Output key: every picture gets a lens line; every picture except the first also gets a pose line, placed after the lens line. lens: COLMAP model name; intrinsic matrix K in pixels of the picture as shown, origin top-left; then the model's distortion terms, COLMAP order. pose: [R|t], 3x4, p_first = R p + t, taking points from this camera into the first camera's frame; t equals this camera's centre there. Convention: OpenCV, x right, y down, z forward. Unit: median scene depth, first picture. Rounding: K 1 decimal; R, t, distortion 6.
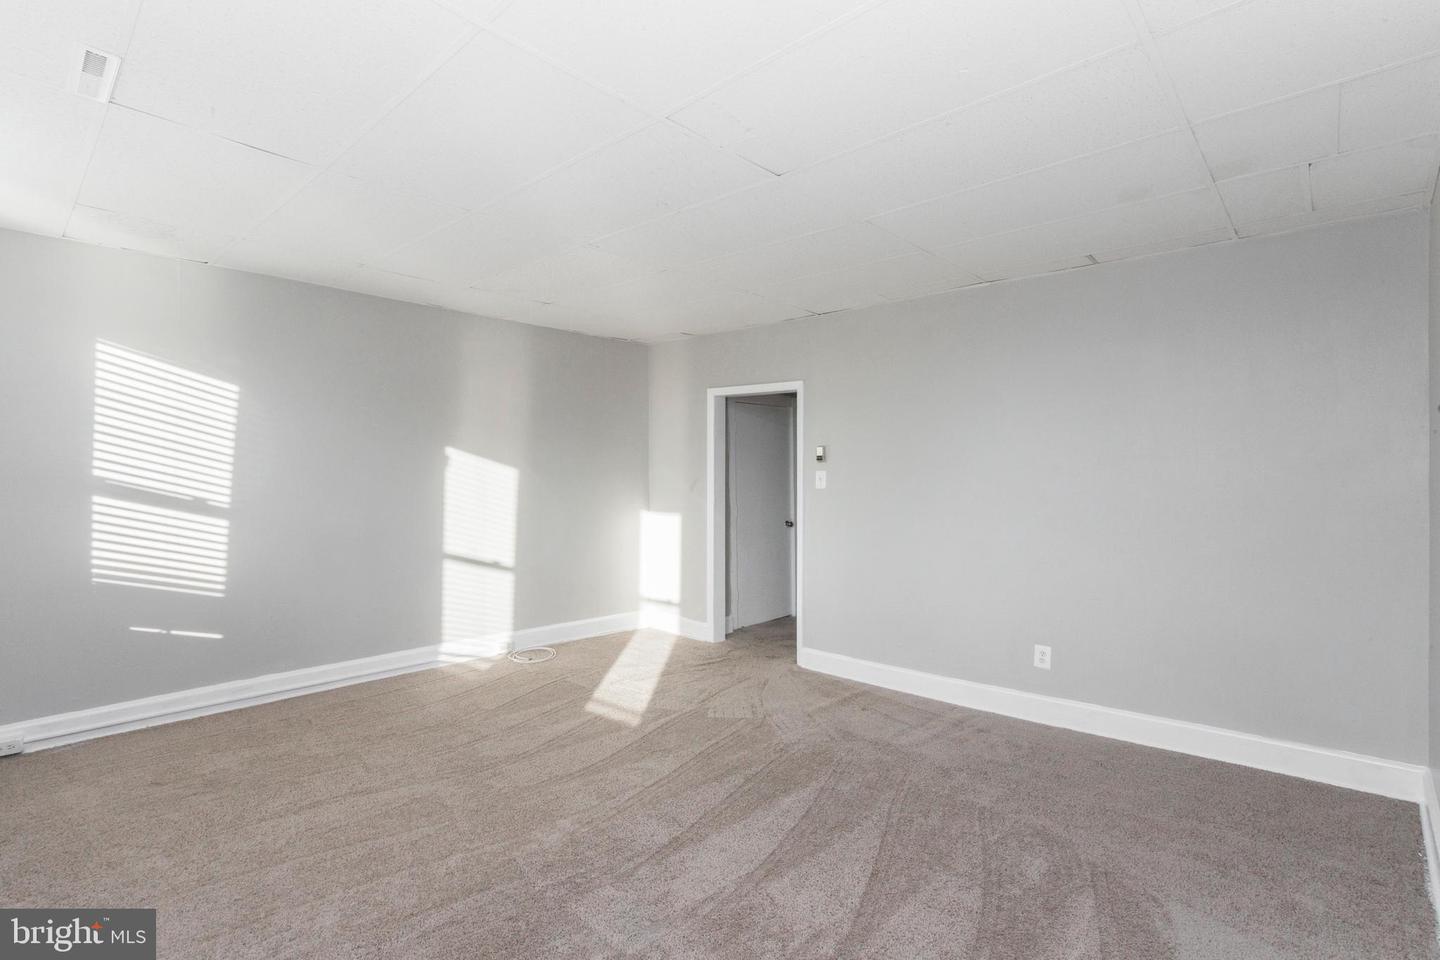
lens RADIAL K [[694.6, 0, 715.2], [0, 694.6, 478.8], [0, 0, 1]] dist [-0.064458, 0.042731]
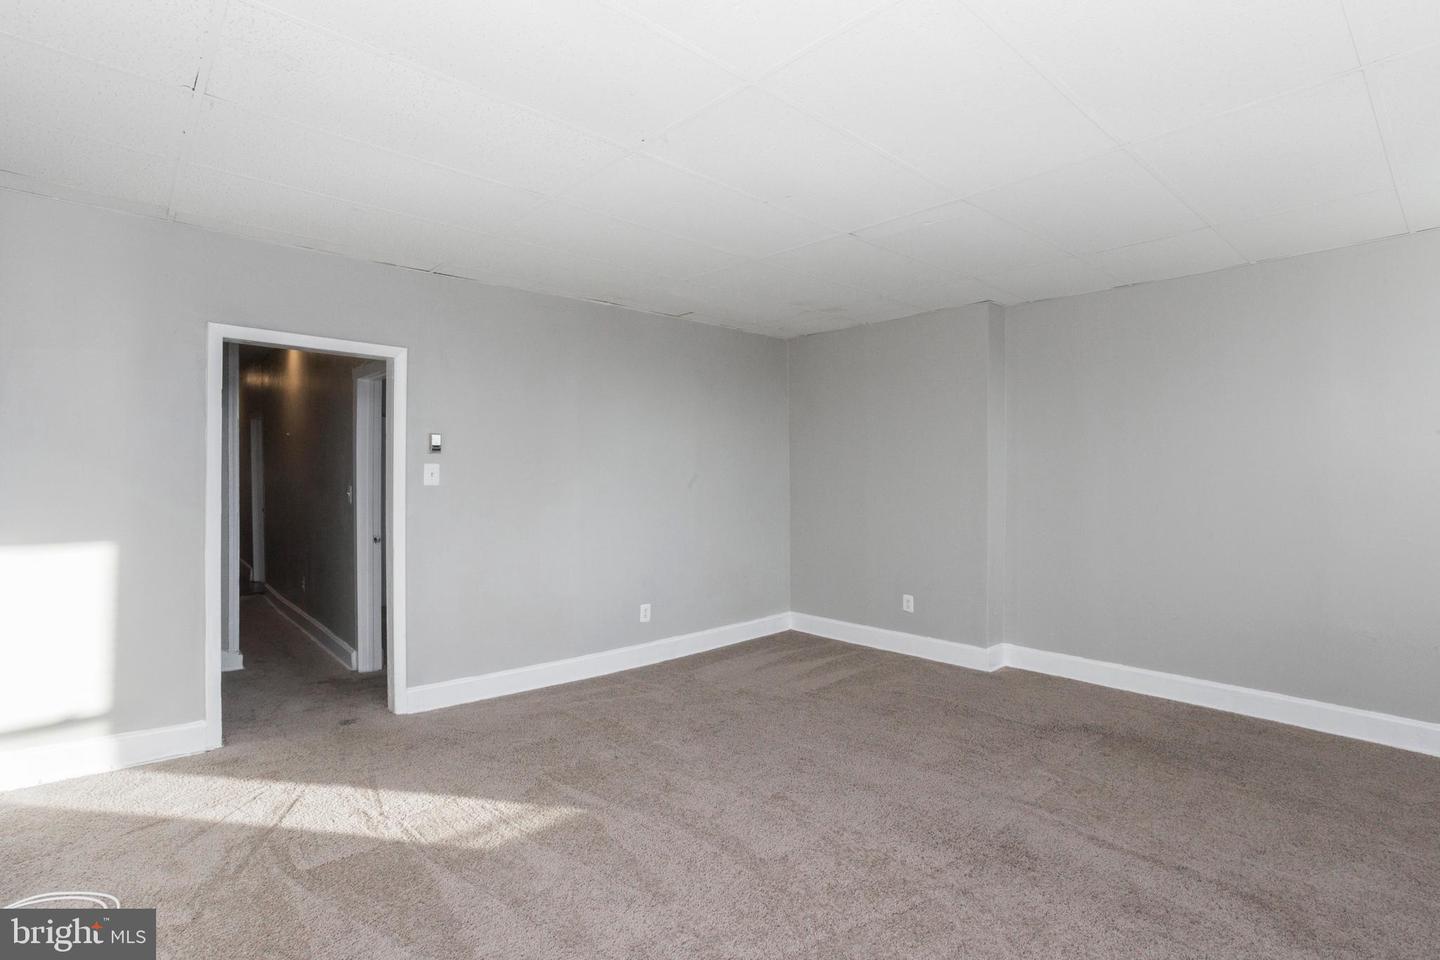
lens RADIAL K [[694.6, 0, 715.2], [0, 694.6, 478.8], [0, 0, 1]] dist [-0.064458, 0.042731]
pose [[0.114947, -0.019475, 0.993181, -0.612727], [-0.000693, 0.999806, 0.019685, -0.010084], [-0.993371, -0.002951, 0.114911, 0.575866]]
